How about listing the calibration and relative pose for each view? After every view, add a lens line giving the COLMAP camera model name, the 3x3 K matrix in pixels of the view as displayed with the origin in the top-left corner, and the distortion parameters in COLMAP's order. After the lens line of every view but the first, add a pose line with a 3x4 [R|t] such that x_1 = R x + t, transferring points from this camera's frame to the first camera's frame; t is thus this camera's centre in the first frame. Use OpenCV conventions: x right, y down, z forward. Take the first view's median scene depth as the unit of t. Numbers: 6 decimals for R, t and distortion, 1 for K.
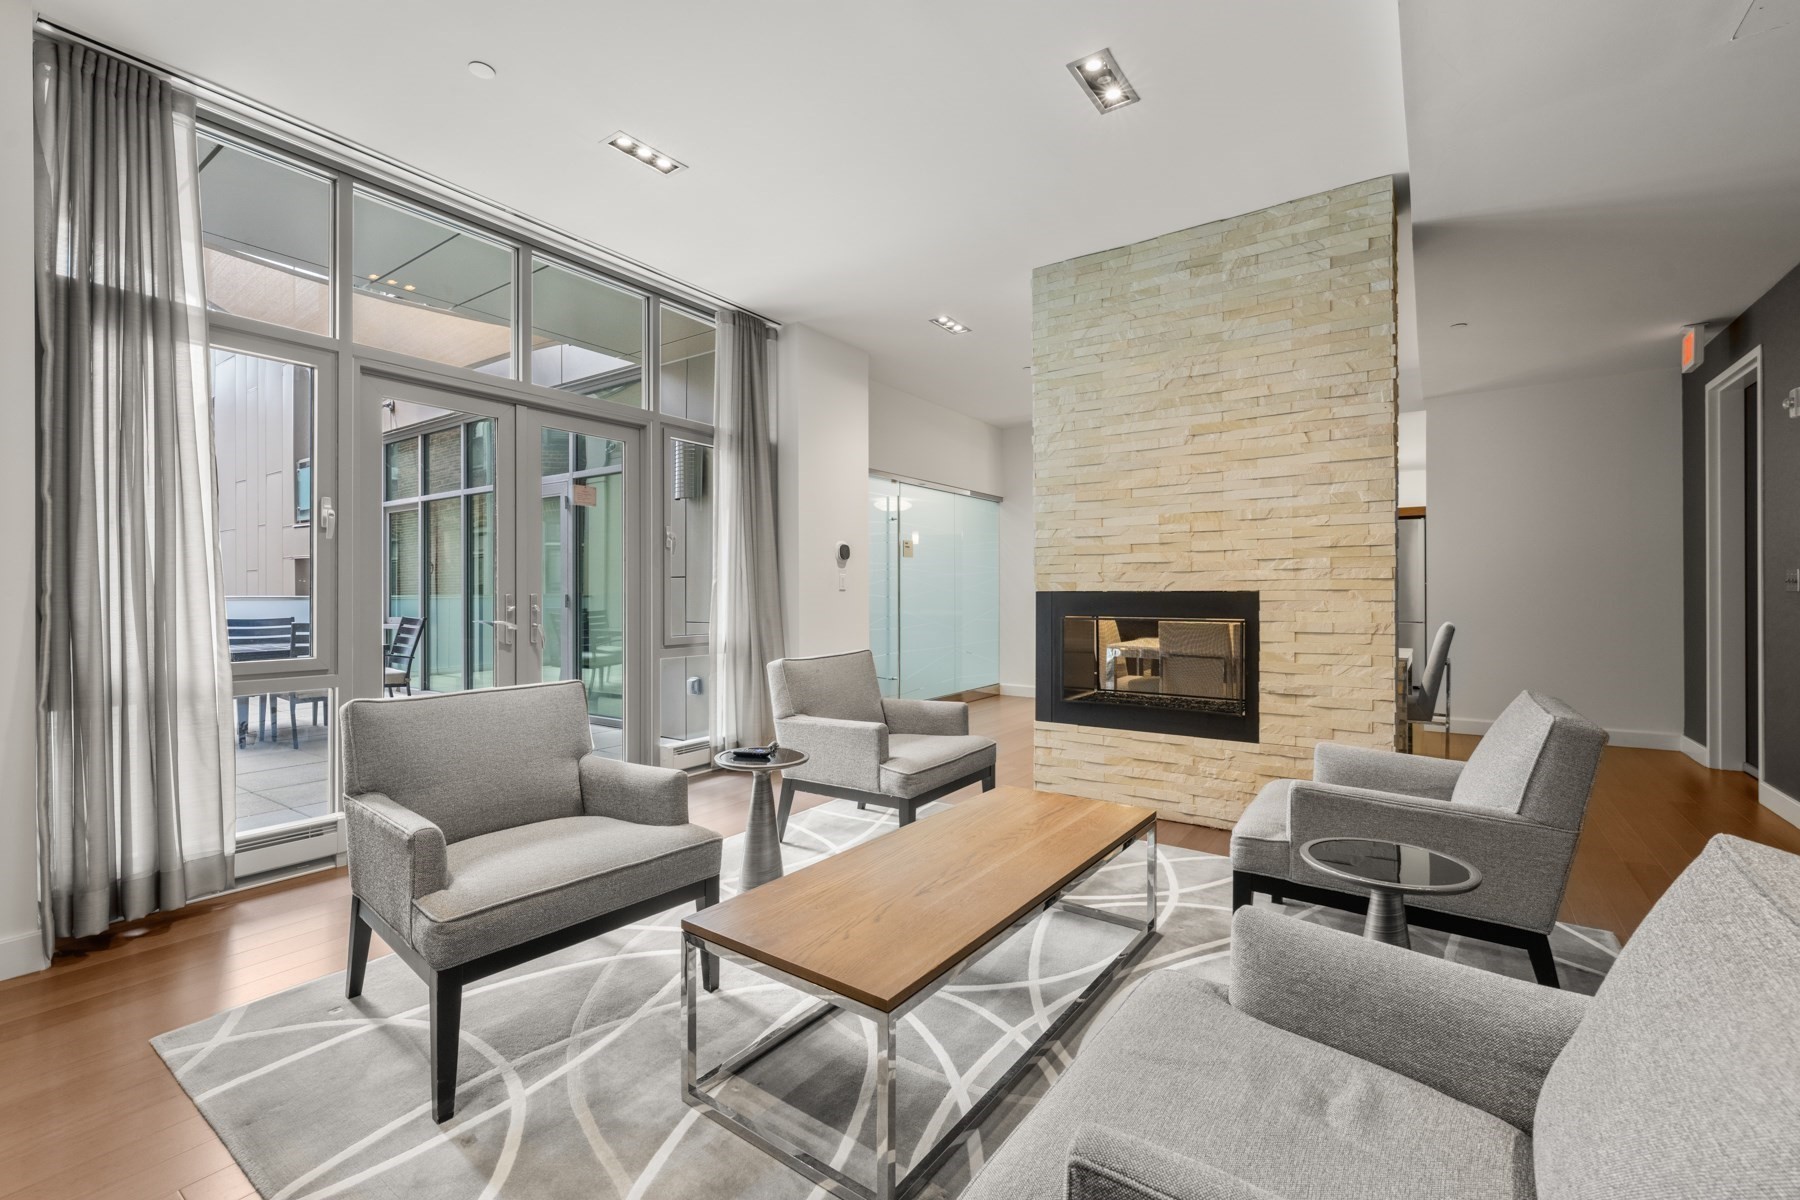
lens RADIAL K [[777.7, 0, 892.9], [0, 777.7, 596.5], [0, 0, 1]] dist [-0.001230, 0.000744]
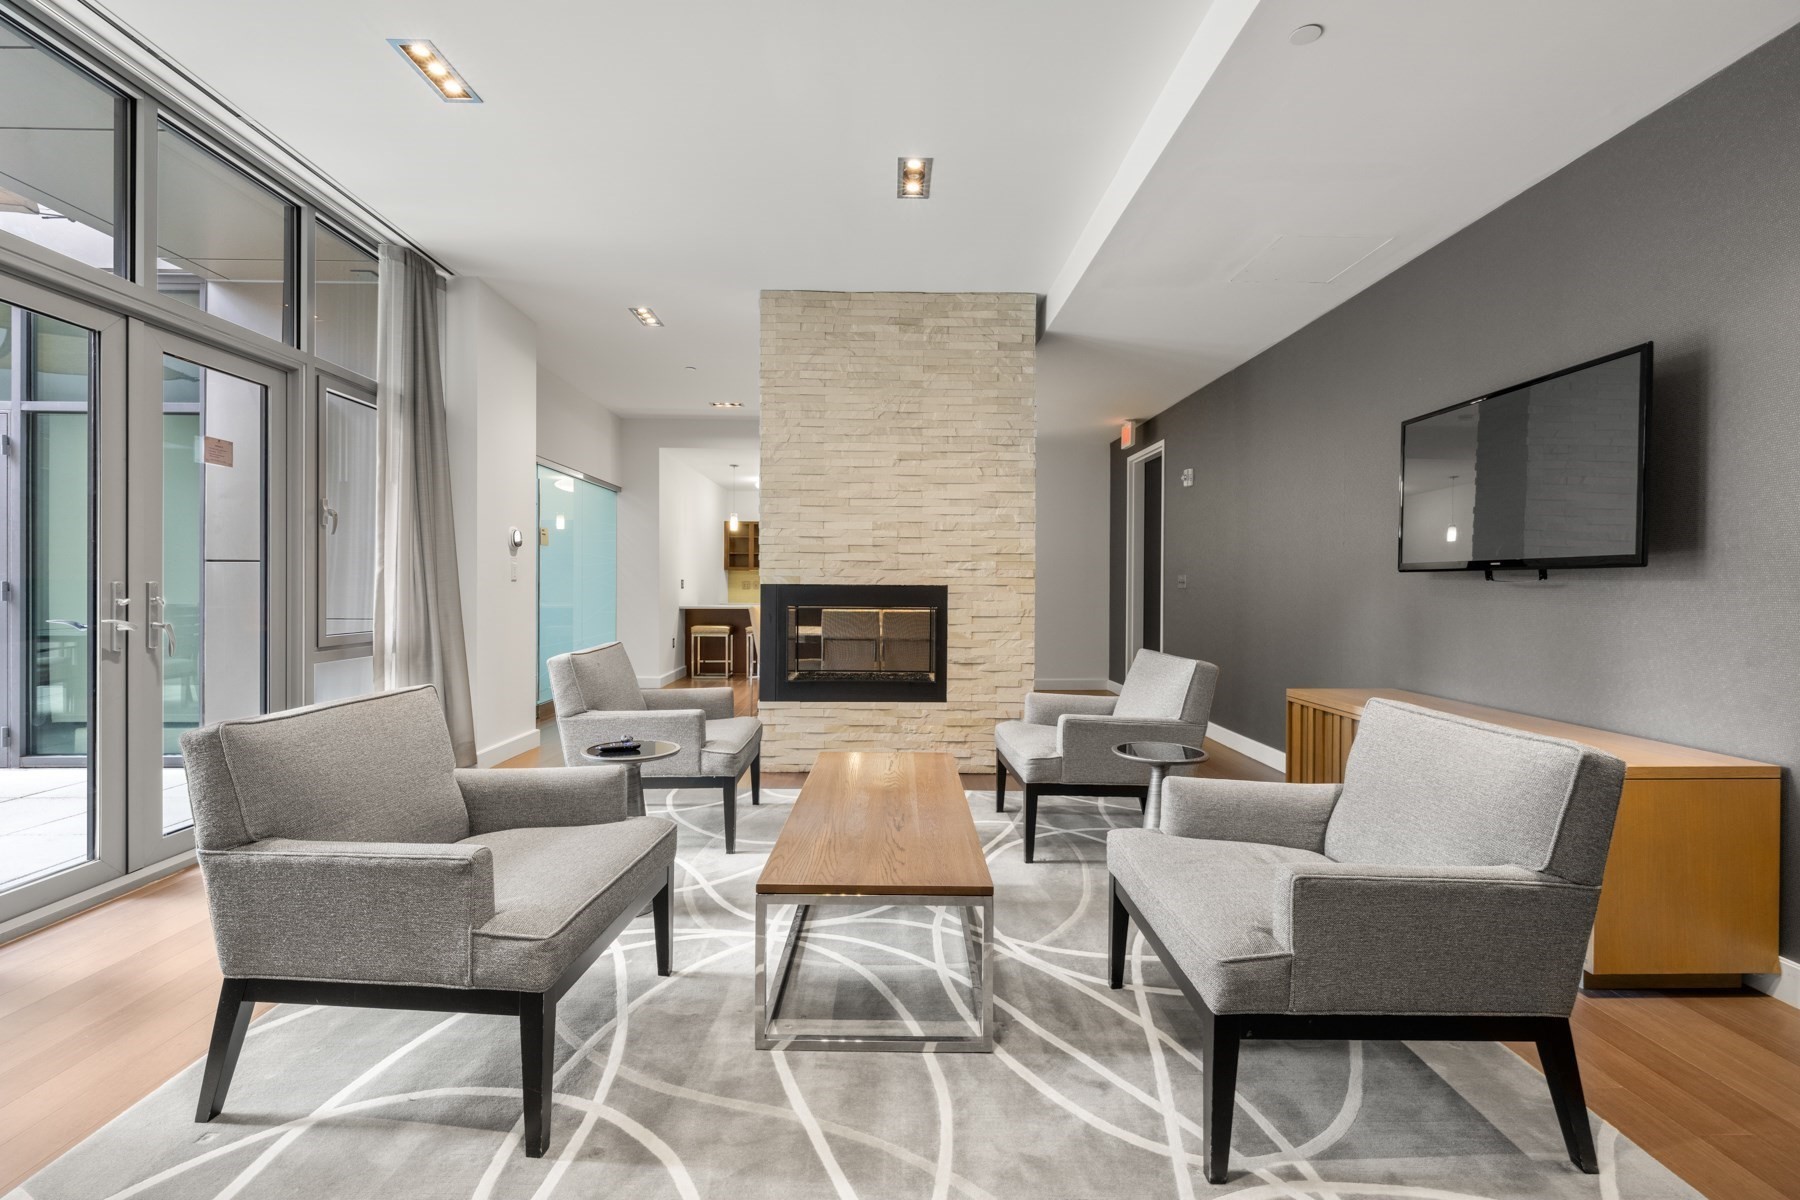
lens RADIAL K [[777.7, 0, 890.7], [0, 777.7, 594.7], [0, 0, 1]] dist [-0.001230, 0.000744]
pose [[0.805503, 0.000245, 0.592592, -0.373977], [-0.005220, 0.999964, 0.006682, 0.000189], [-0.592569, -0.008476, 0.805475, 0.005844]]
